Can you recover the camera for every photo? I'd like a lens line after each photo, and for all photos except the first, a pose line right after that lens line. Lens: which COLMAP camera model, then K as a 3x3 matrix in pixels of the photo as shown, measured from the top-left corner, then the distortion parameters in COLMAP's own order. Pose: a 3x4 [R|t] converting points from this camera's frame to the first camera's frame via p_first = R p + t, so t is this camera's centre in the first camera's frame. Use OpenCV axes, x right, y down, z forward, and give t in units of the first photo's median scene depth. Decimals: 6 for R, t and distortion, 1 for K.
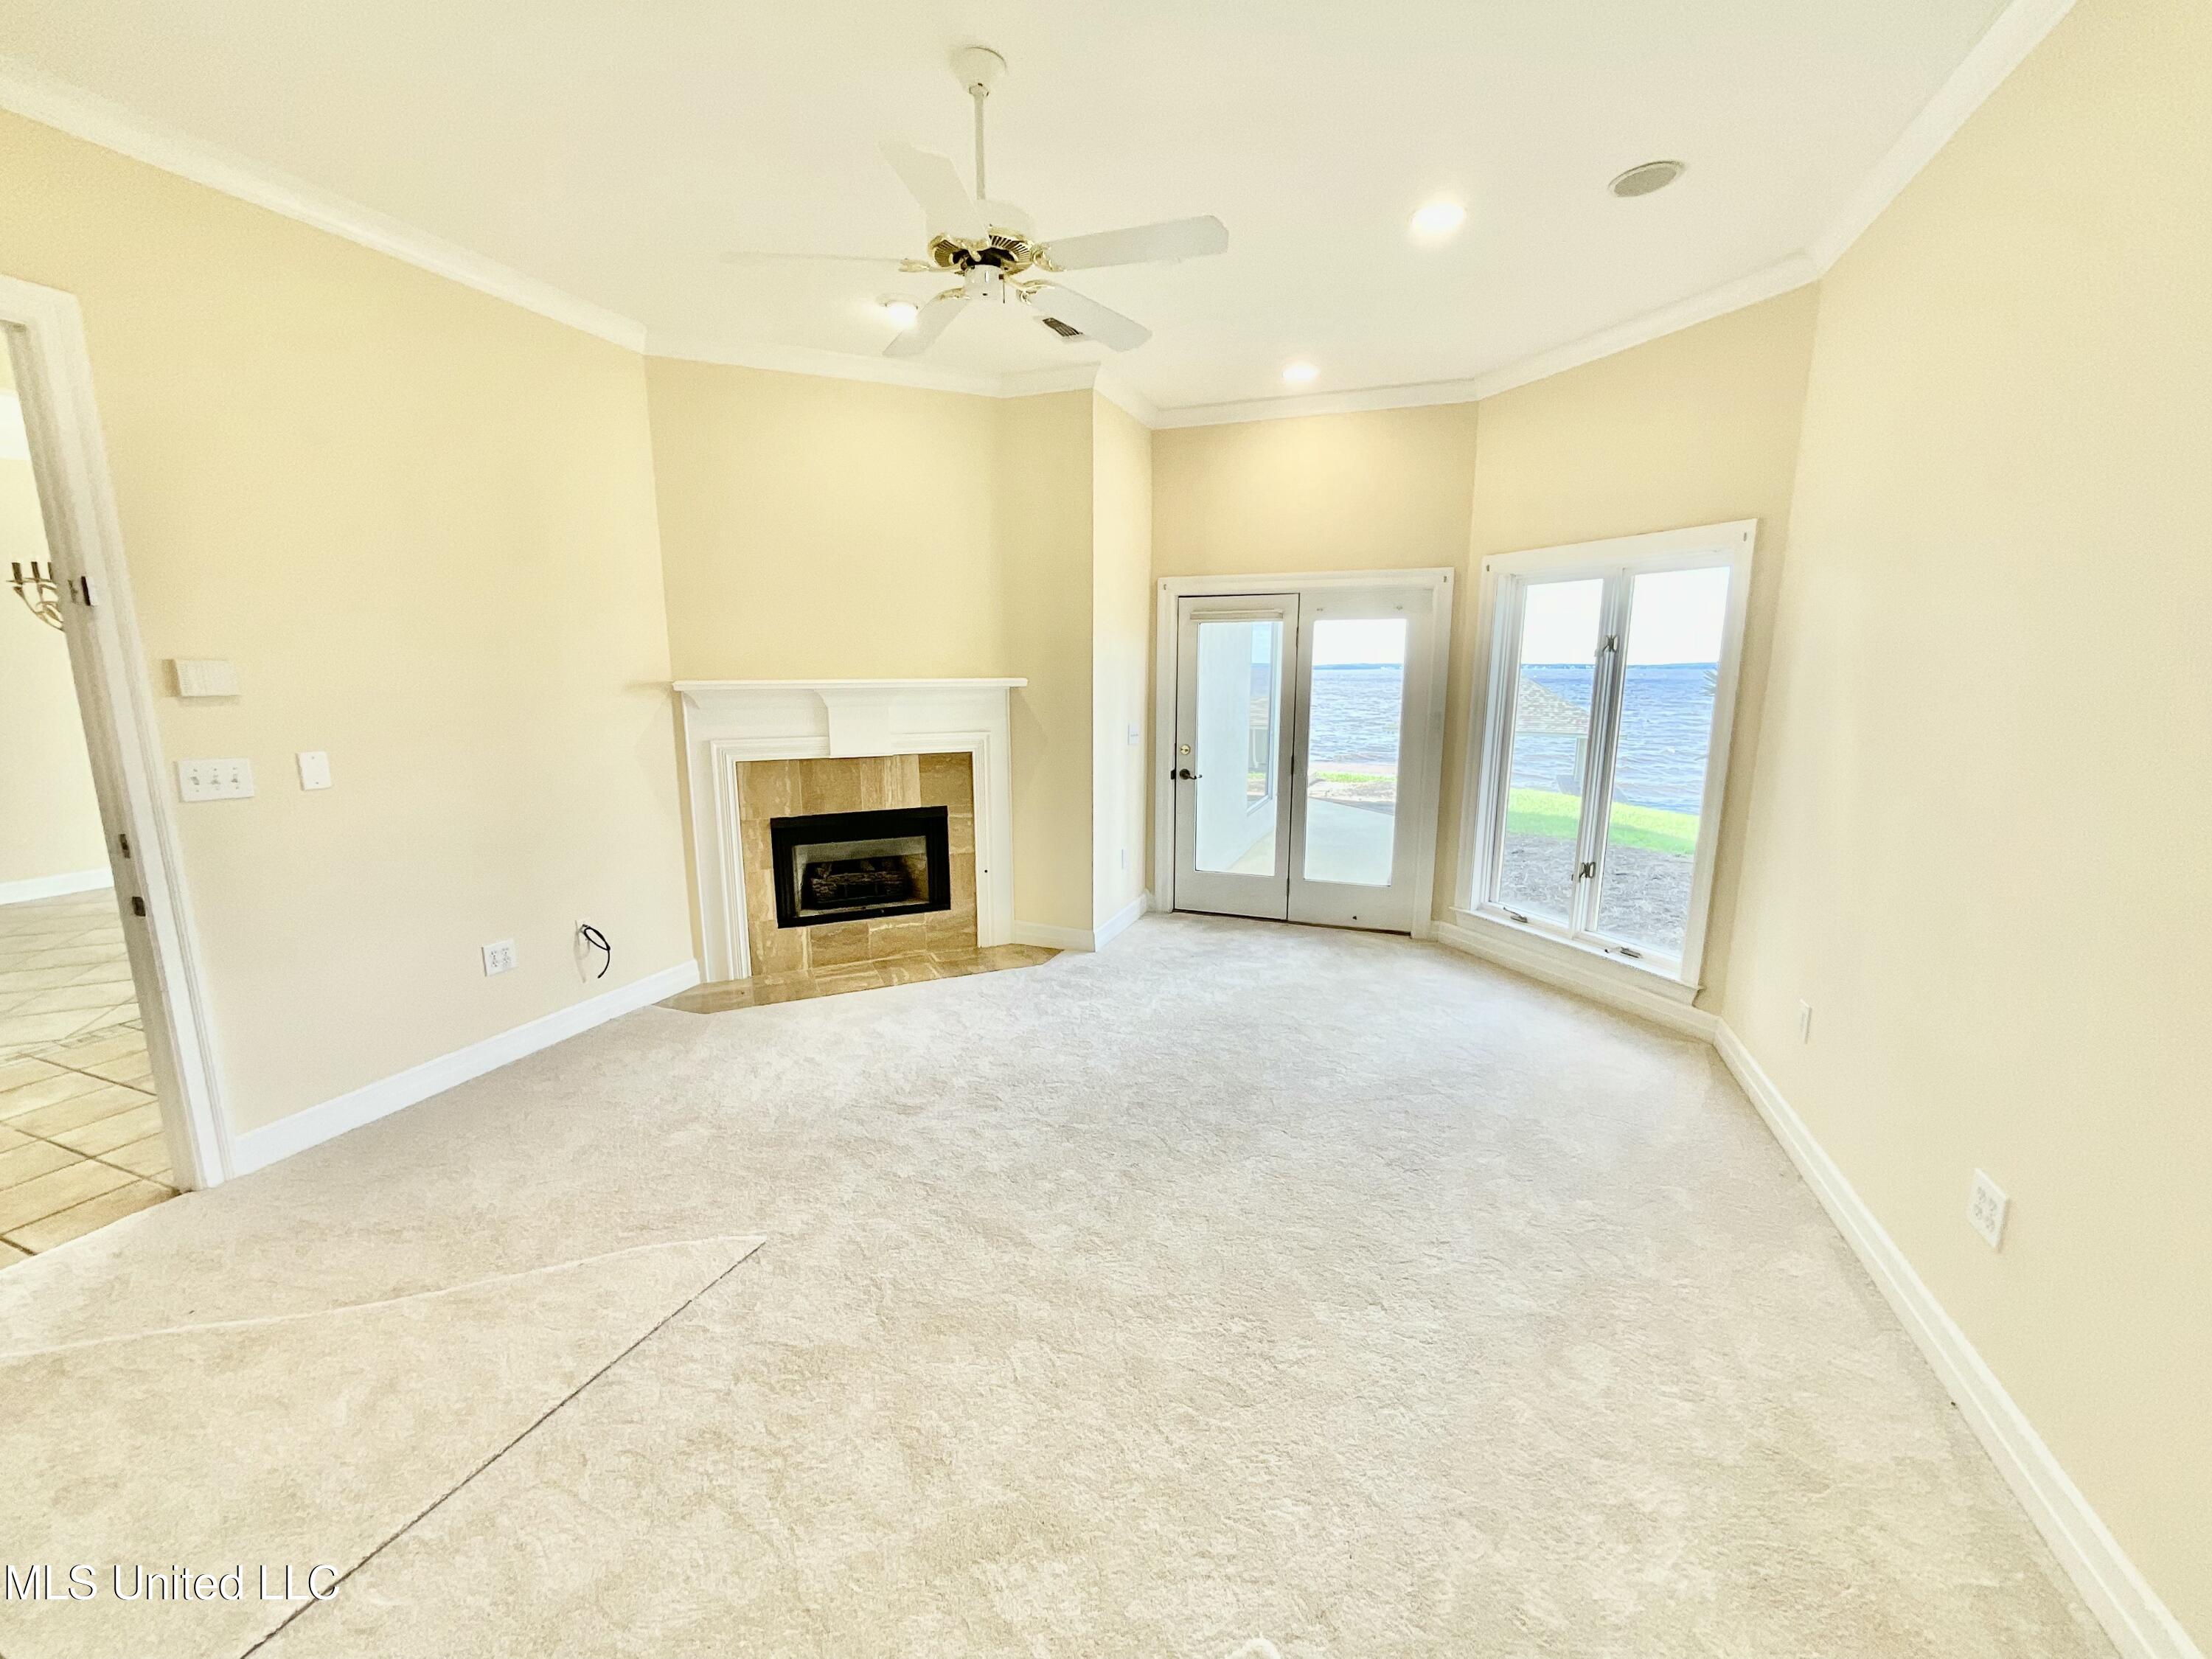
lens RADIAL K [[892.0, 0, 1098.3], [0, 892.0, 831.5], [0, 0, 1]] dist [-0.002136, -0.000571]
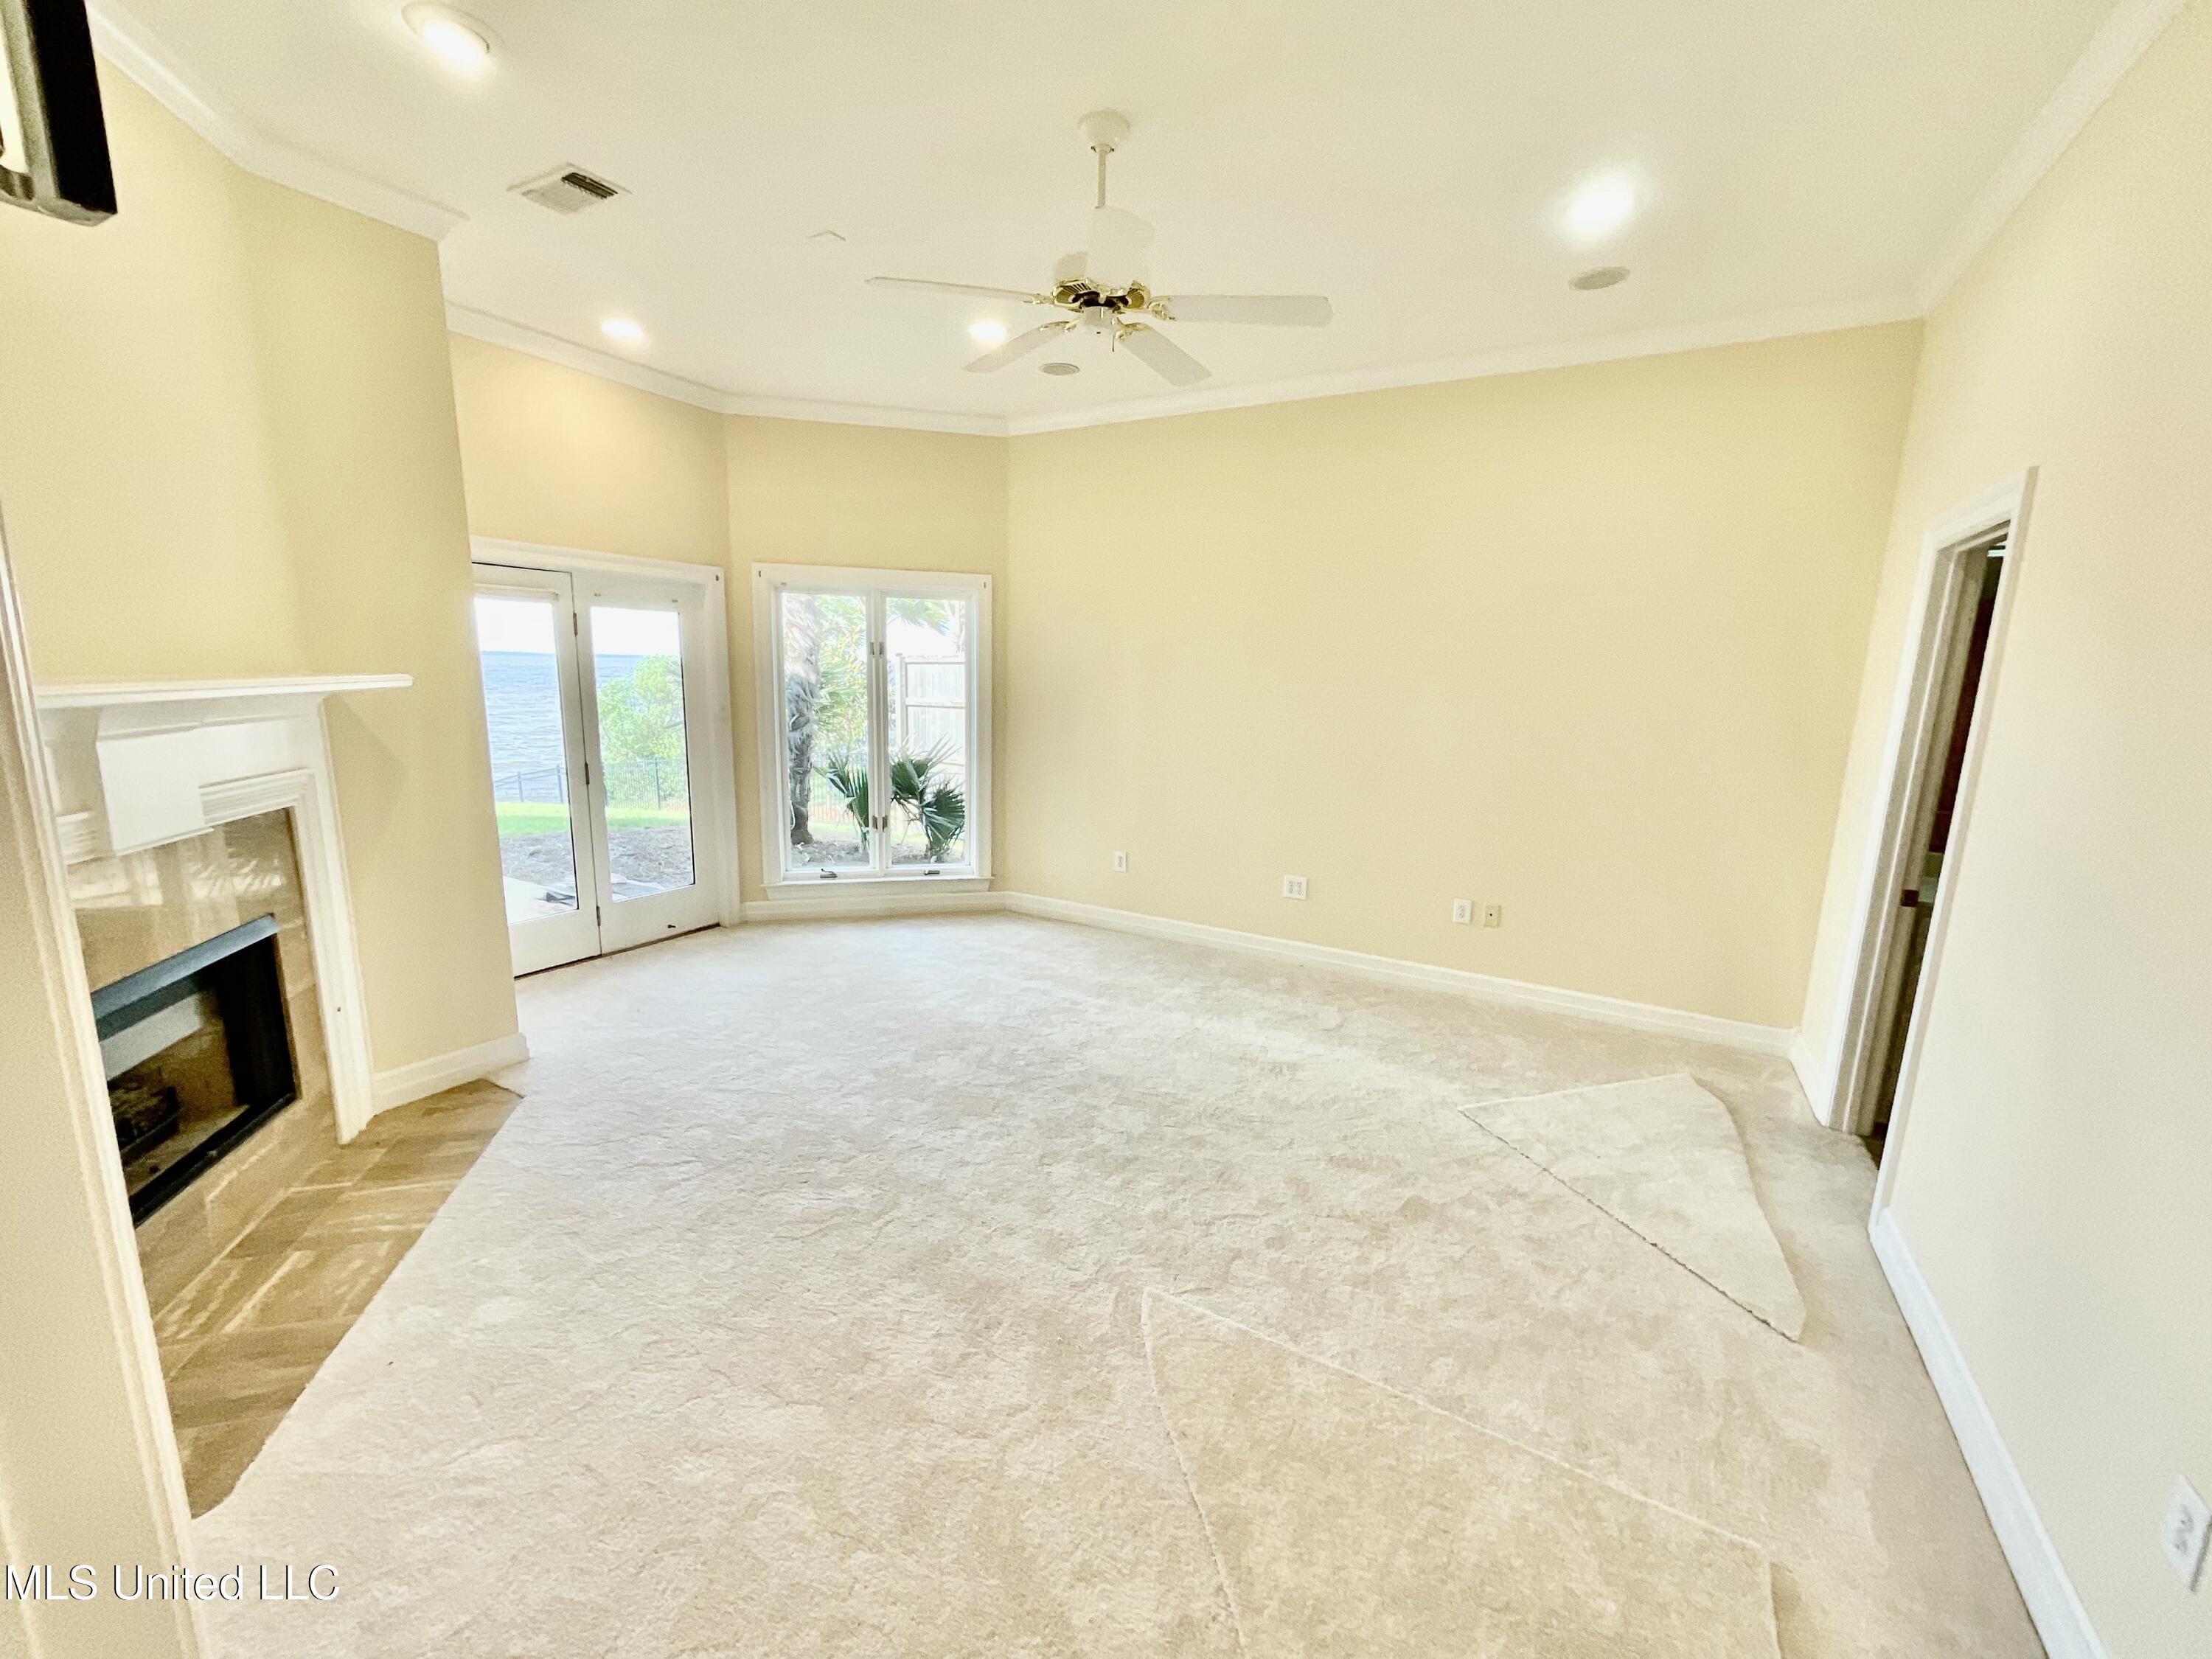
lens RADIAL K [[892.0, 0, 1098.3], [0, 892.0, 831.5], [0, 0, 1]] dist [-0.002136, -0.000571]
pose [[0.156308, -0.172011, 0.972615, -0.603888], [0.155194, 0.976764, 0.147804, -0.078264], [-0.975440, 0.127841, 0.179371, 0.413530]]
